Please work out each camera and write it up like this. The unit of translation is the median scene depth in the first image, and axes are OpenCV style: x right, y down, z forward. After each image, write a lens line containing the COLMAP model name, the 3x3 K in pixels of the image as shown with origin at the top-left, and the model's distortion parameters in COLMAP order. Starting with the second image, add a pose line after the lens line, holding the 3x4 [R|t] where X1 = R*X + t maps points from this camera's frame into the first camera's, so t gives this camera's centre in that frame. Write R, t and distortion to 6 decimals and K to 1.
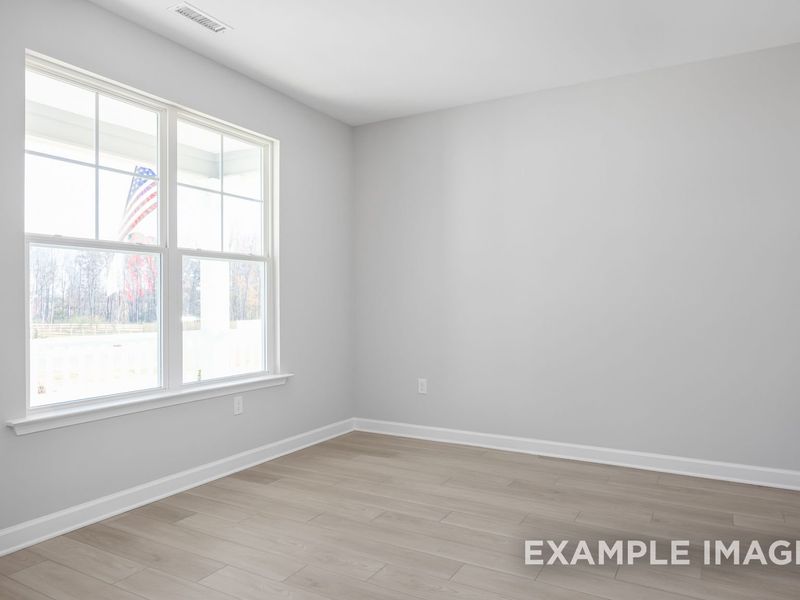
lens RADIAL K [[567.2, 0, 400.4], [0, 567.2, 299.0], [0, 0, 1]] dist [-0.003859, 0.002104]
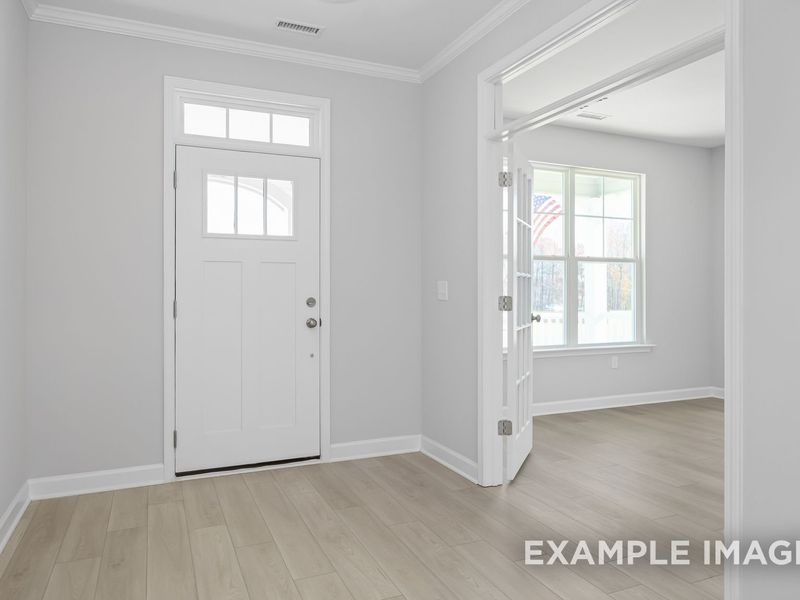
lens RADIAL K [[567.2, 0, 400.7], [0, 567.2, 292.4], [0, 0, 1]] dist [-0.003859, 0.002104]
pose [[0.804538, 0.000467, -0.593902, 0.128937], [-0.001343, 0.999999, -0.001034, 0.009777], [0.593900, 0.001629, 0.804537, -0.469993]]
